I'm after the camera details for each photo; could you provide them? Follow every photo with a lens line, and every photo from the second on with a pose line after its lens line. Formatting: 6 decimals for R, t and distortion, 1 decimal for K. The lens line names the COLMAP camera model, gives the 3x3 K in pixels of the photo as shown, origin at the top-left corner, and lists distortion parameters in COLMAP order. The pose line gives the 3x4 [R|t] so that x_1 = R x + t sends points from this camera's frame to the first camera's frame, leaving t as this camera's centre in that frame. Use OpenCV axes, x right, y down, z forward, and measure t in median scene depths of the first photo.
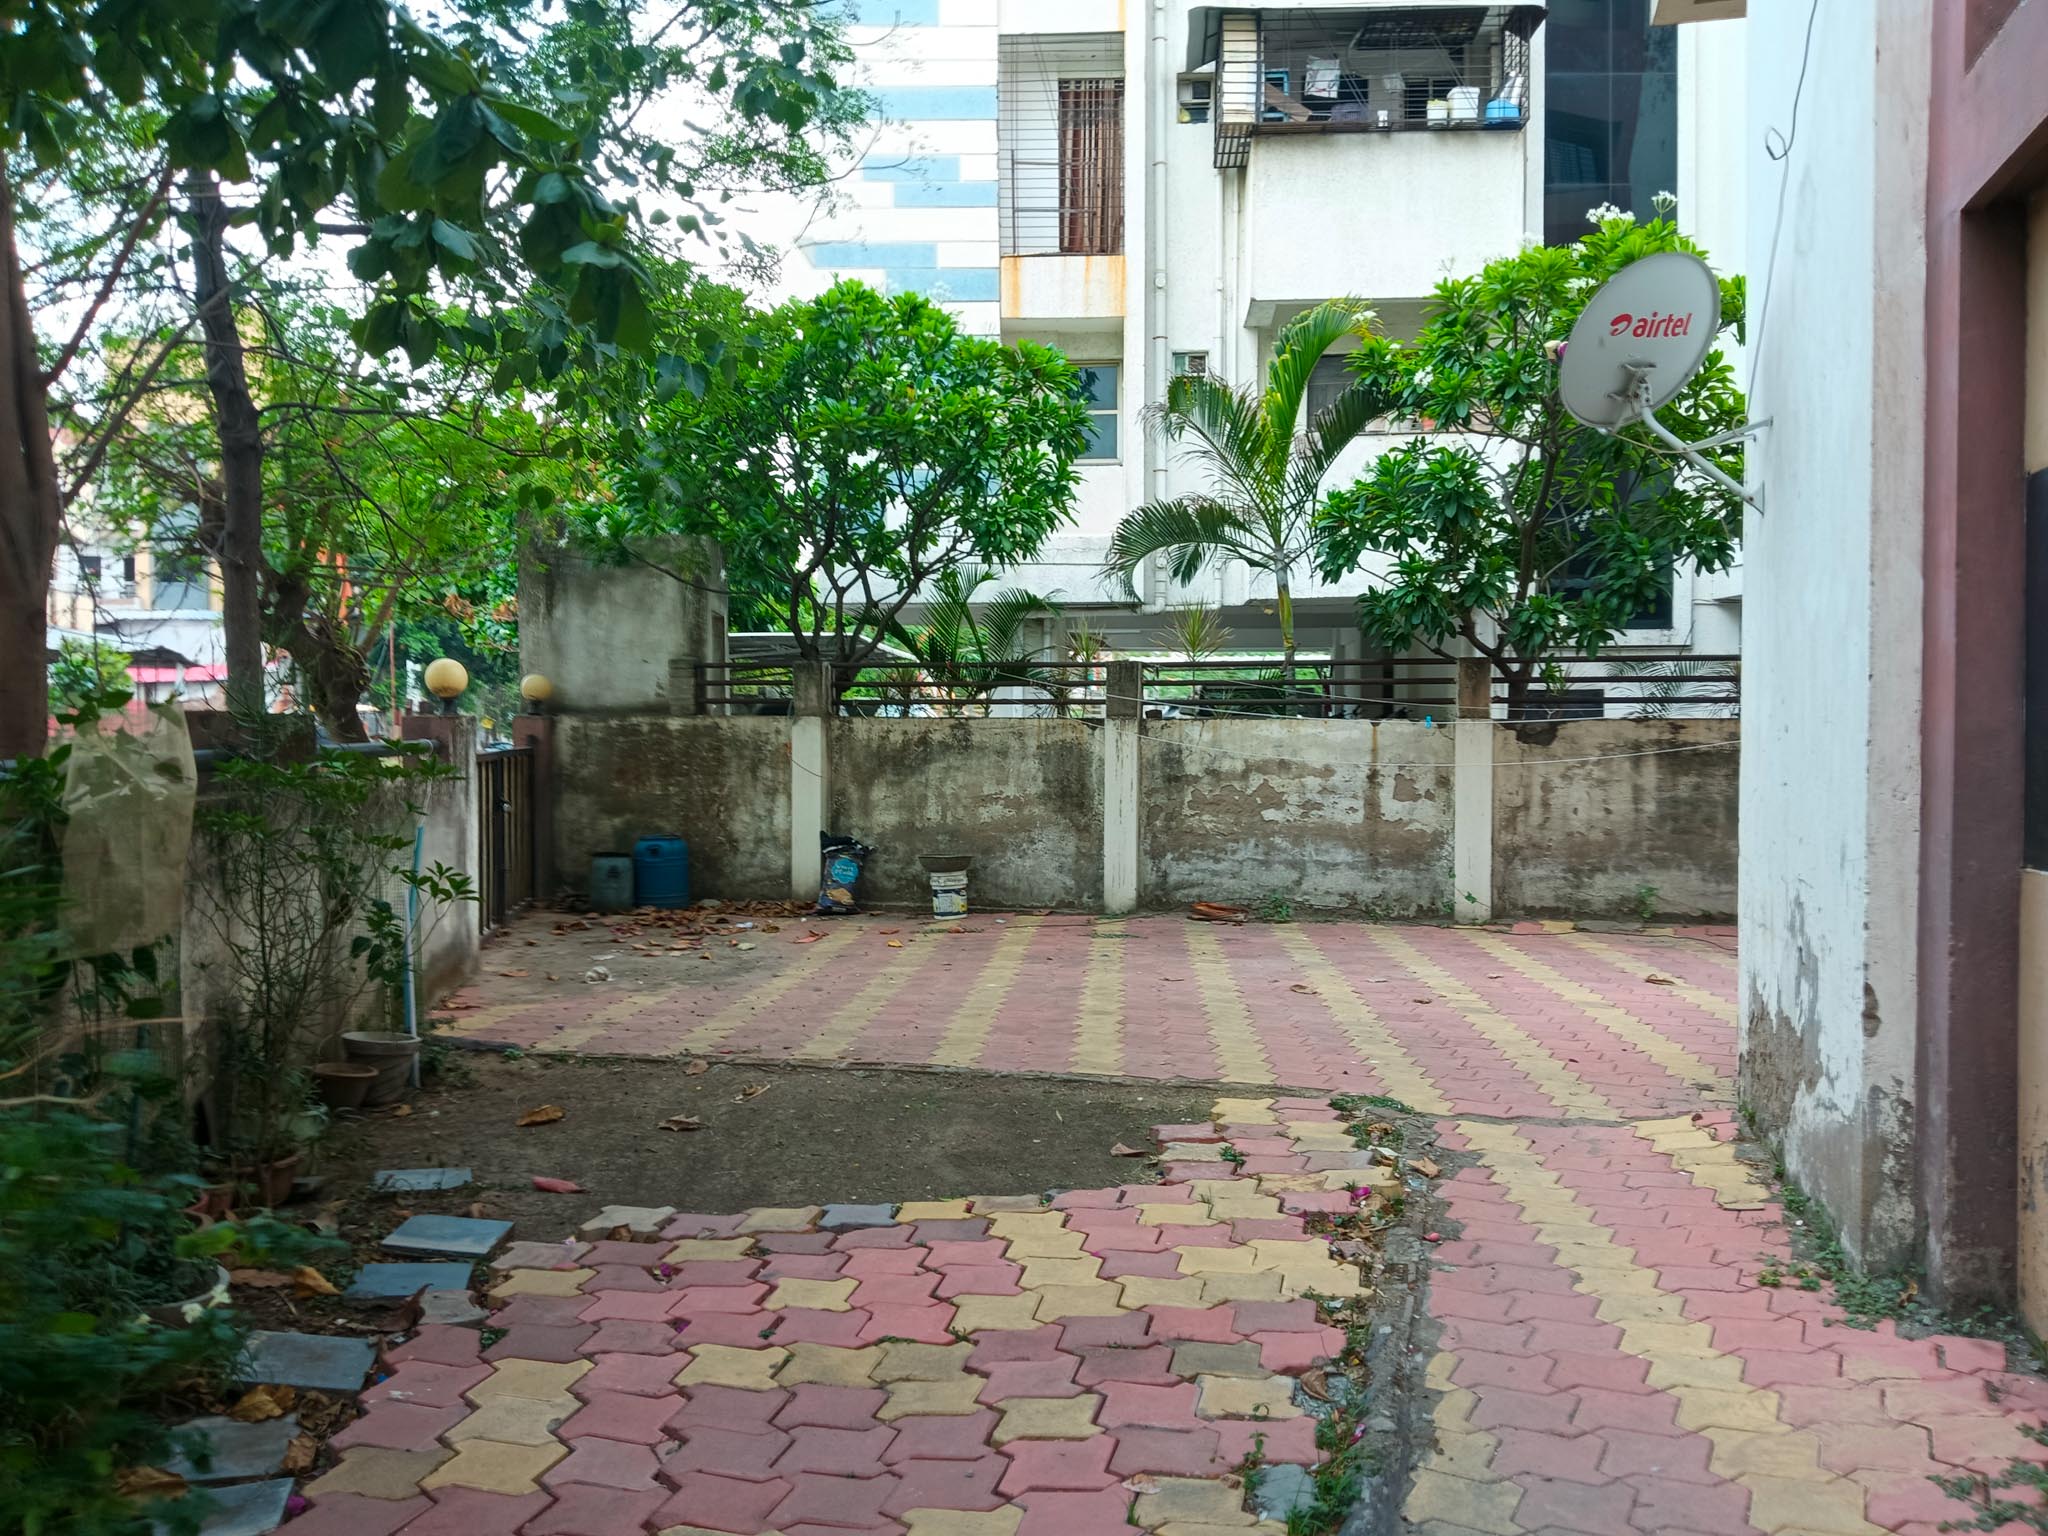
lens RADIAL K [[1708.3, 0, 1024.0], [0, 1708.3, 768.0], [0, 0, 1]] dist [0.110115, -0.232614]
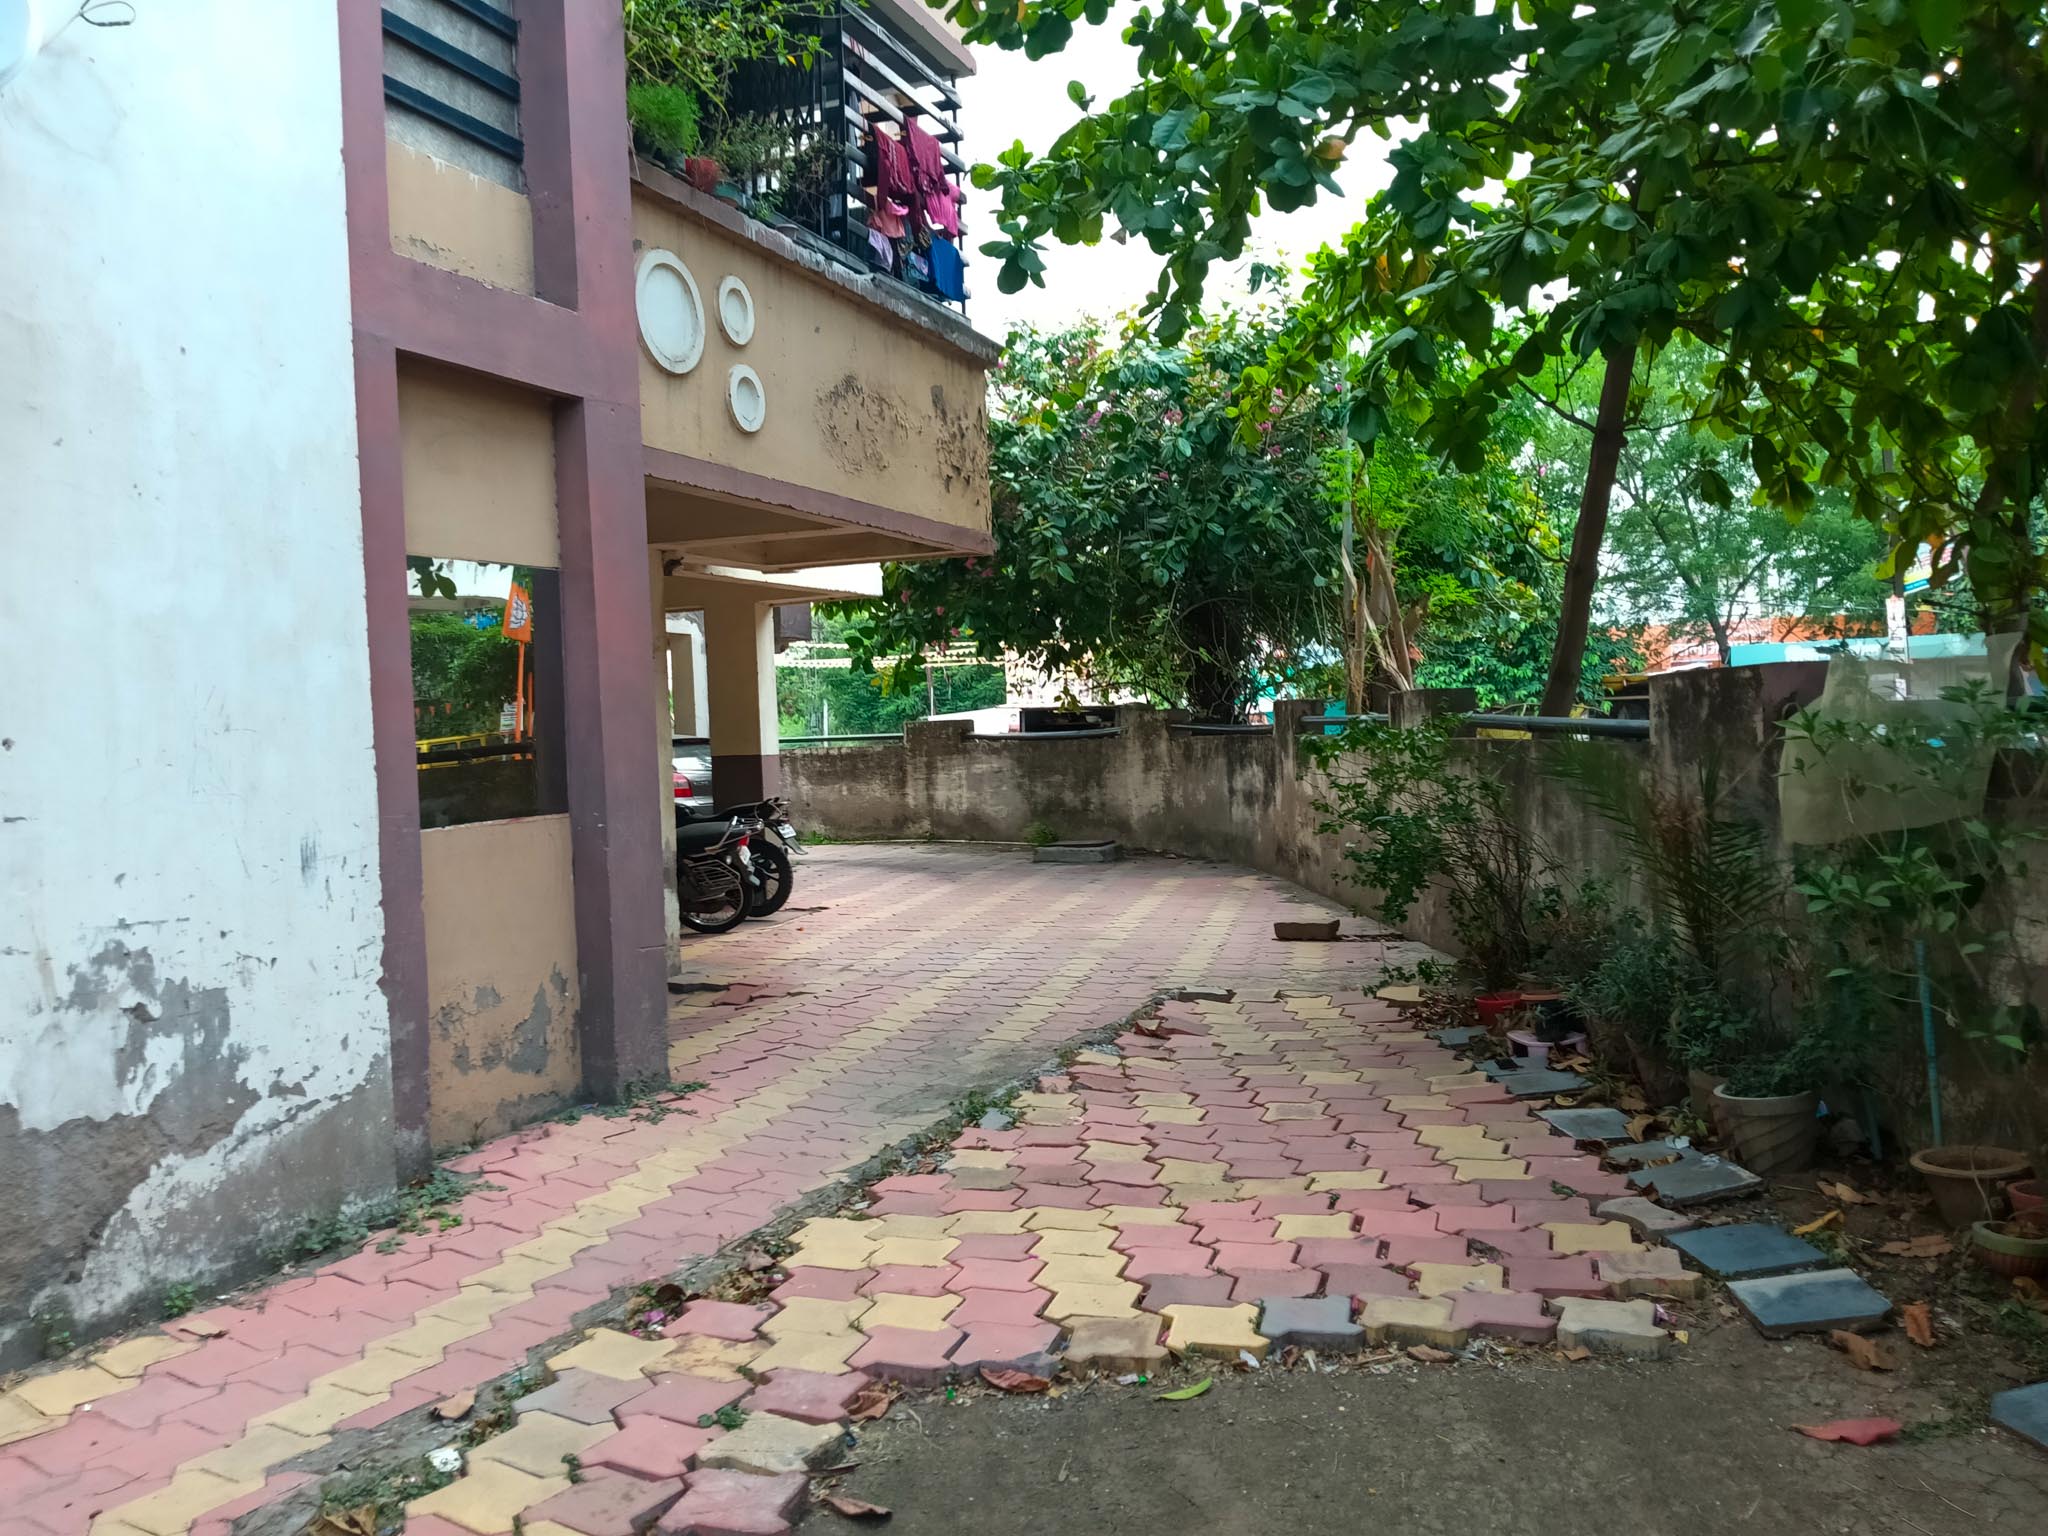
lens RADIAL K [[1708.3, 0, 1024.0], [0, 1708.3, 768.0], [0, 0, 1]] dist [0.110115, -0.232614]
pose [[-0.991761, 0.036266, 0.122865, -0.078675], [0.042470, 0.997932, 0.048259, -0.033958], [-0.120861, 0.053080, -0.991249, 1.888097]]
